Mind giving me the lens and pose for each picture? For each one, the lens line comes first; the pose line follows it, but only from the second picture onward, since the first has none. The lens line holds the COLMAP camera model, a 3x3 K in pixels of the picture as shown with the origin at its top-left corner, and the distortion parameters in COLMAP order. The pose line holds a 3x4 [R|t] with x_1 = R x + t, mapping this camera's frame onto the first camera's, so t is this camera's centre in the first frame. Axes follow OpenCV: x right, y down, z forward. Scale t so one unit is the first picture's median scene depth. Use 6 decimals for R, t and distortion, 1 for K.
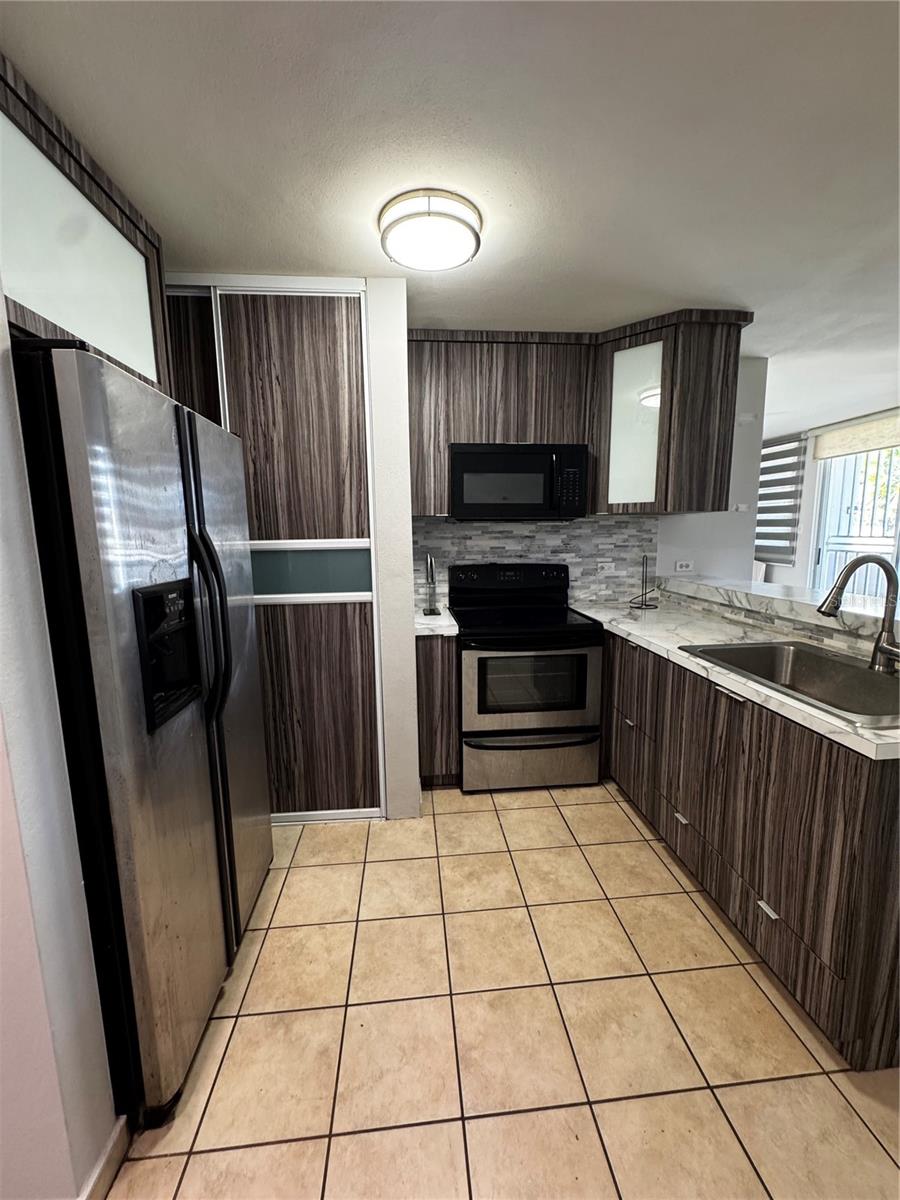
lens RADIAL K [[479.5, 0, 453.1], [0, 479.5, 600.5], [0, 0, 1]] dist [-0.002033, 0.000557]
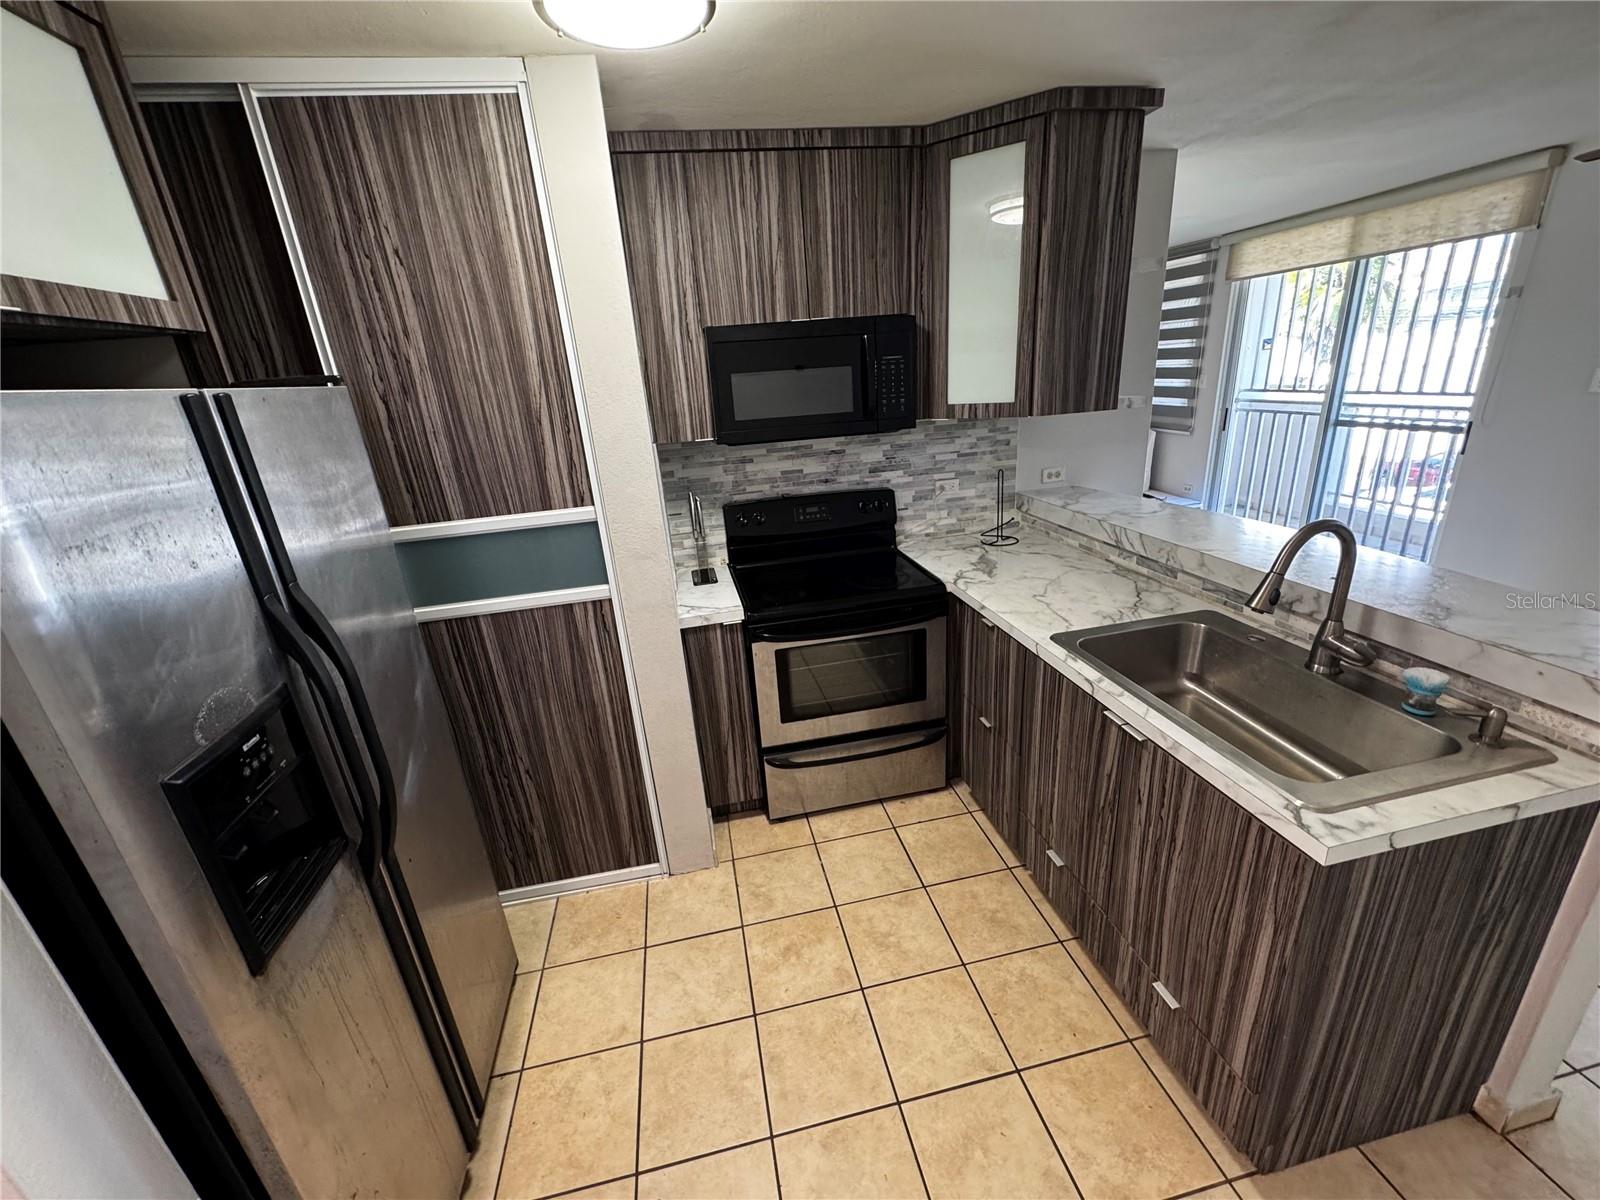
lens RADIAL K [[638.9, 0, 800.0], [0, 638.9, 598.4], [0, 0, 1]] dist [-0.001670, 0.000266]
pose [[0.993212, -0.089506, 0.074293, 0.024890], [0.073605, 0.978151, 0.194431, -0.135145], [-0.090072, -0.187643, 0.978099, 0.087987]]
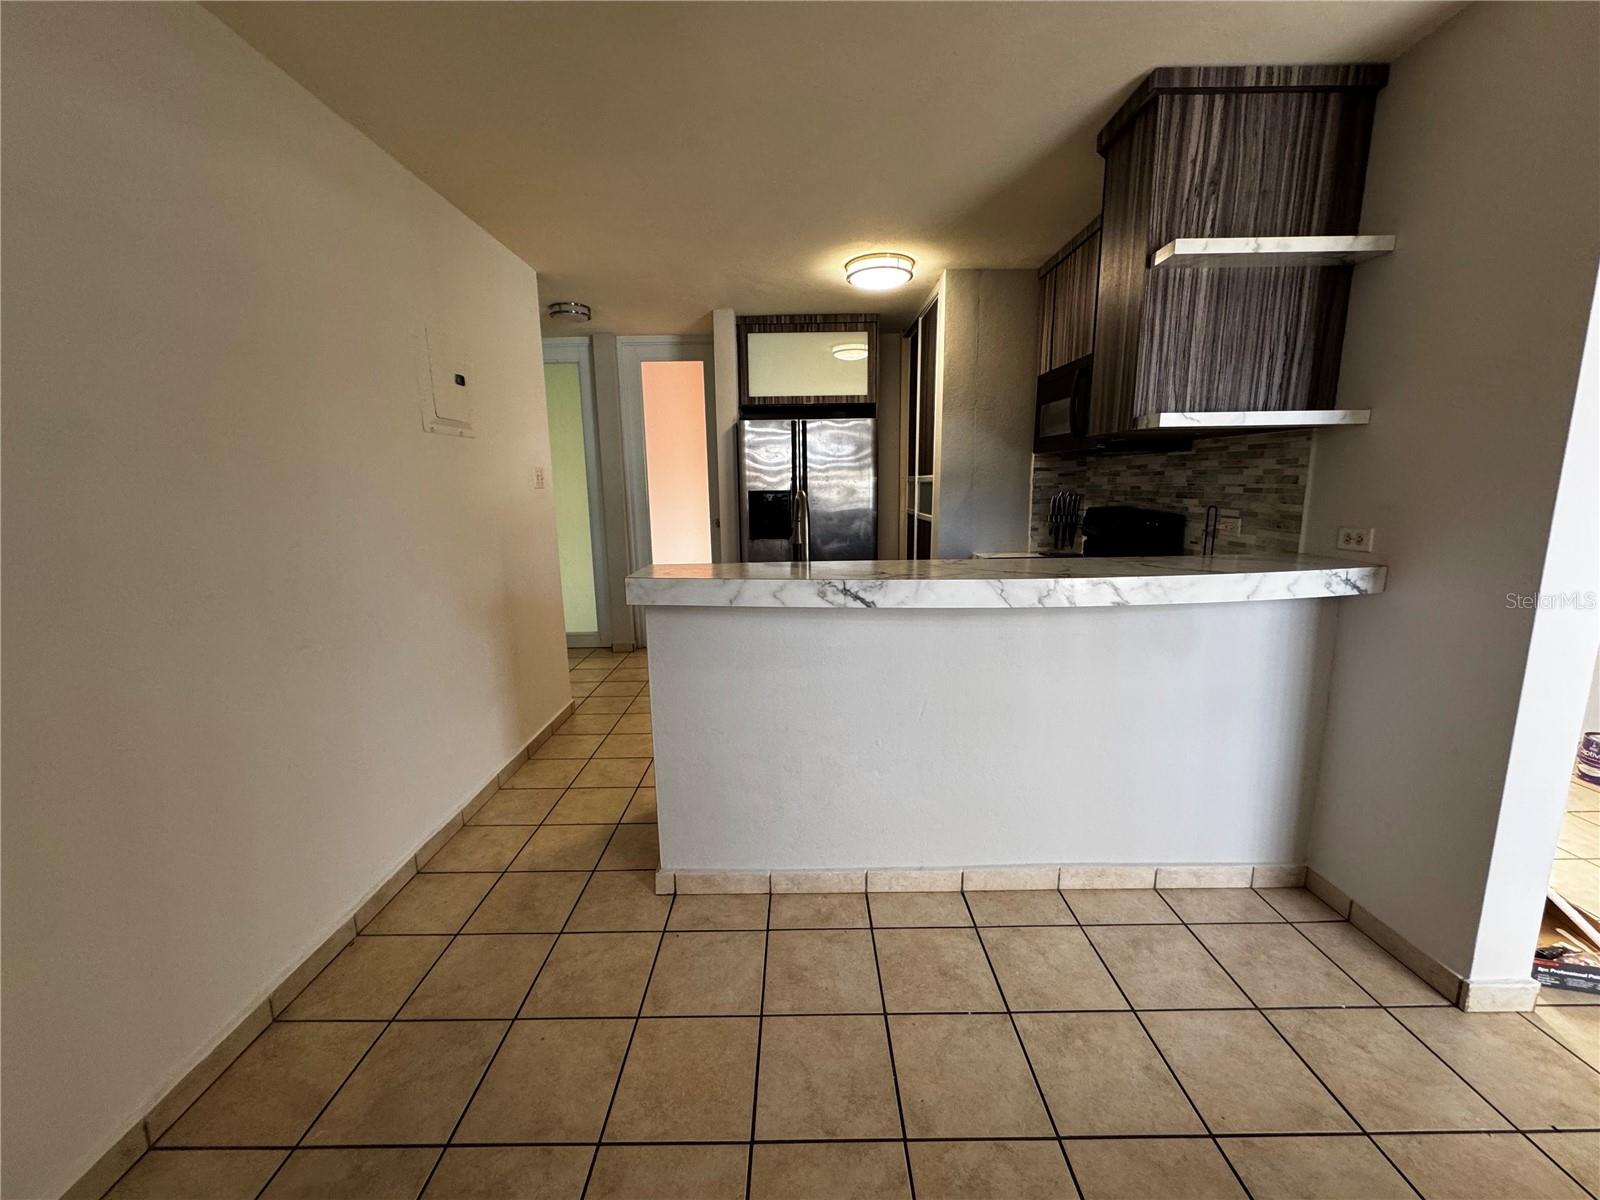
lens RADIAL K [[638.9, 0, 800.0], [0, 638.9, 598.4], [0, 0, 1]] dist [-0.001670, 0.000266]
pose [[-0.087854, 0.192229, -0.977410, 1.442414], [-0.127538, 0.970958, 0.202423, -0.093860], [0.987935, 0.142440, -0.060786, 0.689077]]
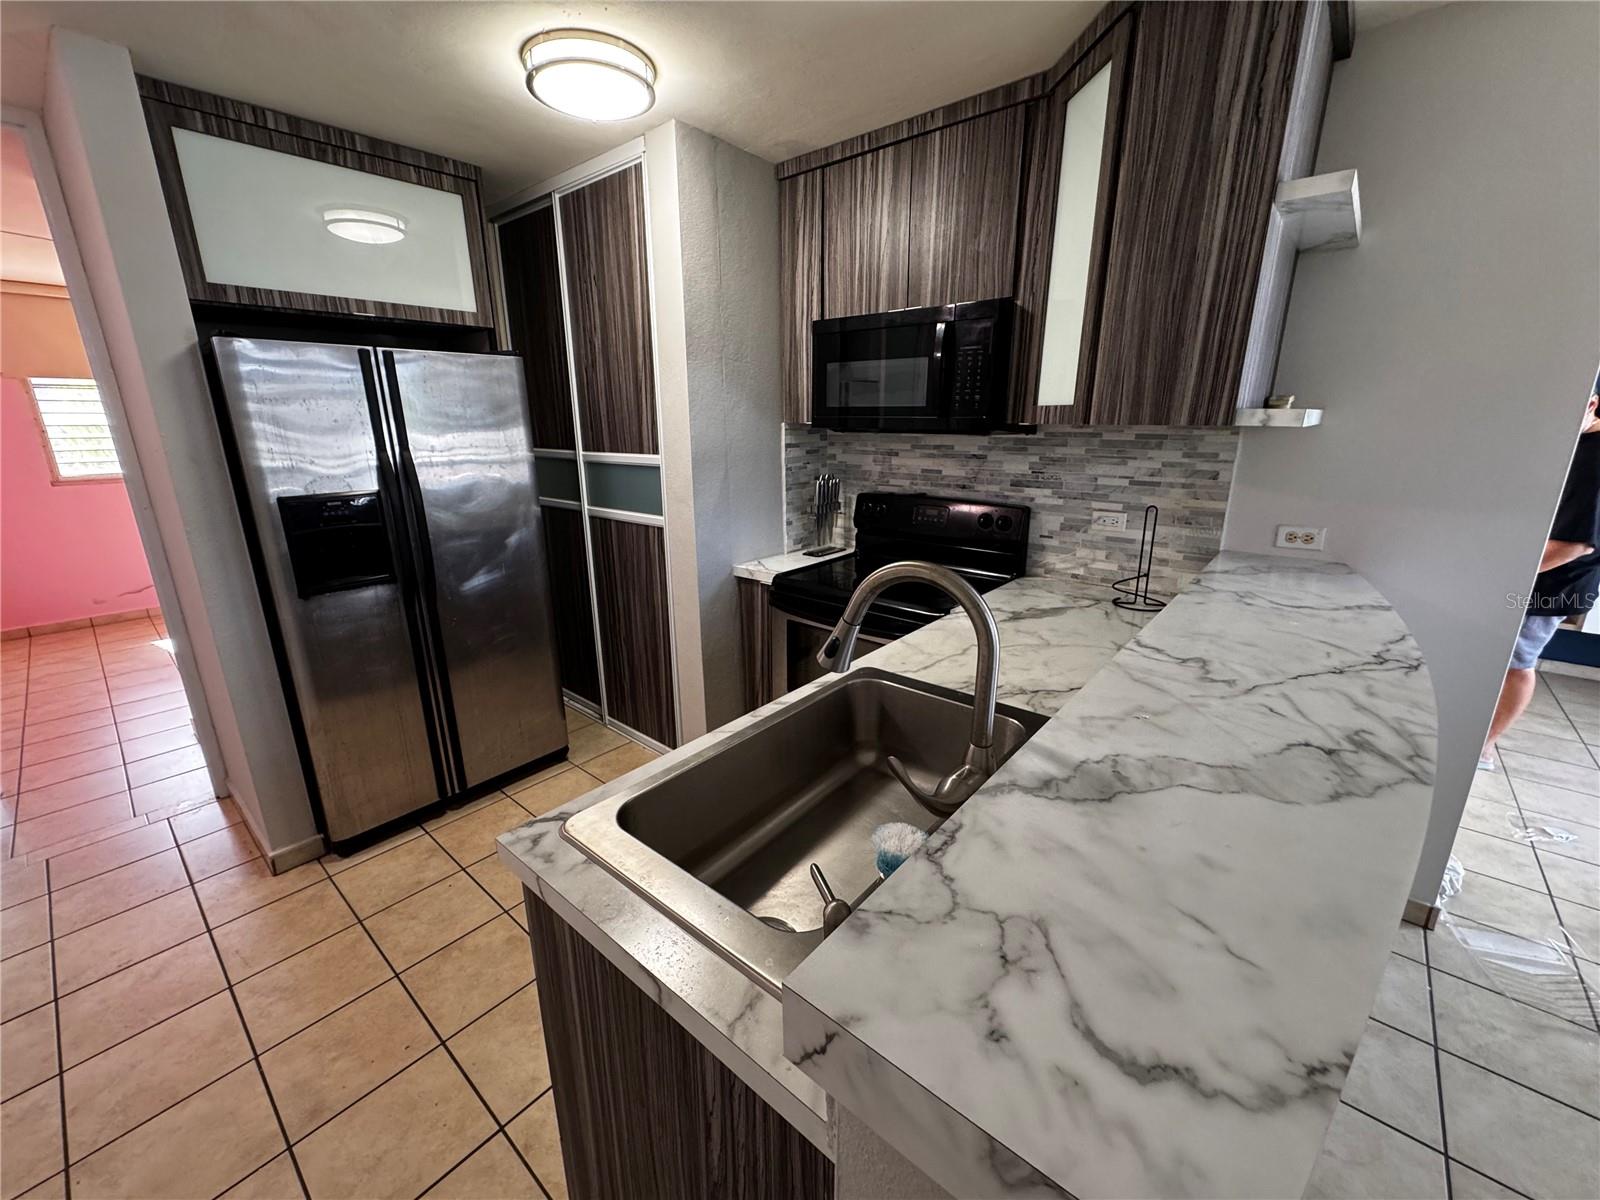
lens RADIAL K [[638.9, 0, 800.0], [0, 638.9, 598.4], [0, 0, 1]] dist [-0.001670, 0.000266]
pose [[0.697825, 0.202593, -0.687020, 0.746459], [-0.105222, 0.977755, 0.181450, -0.097672], [0.708498, -0.054331, 0.703618, 0.303178]]
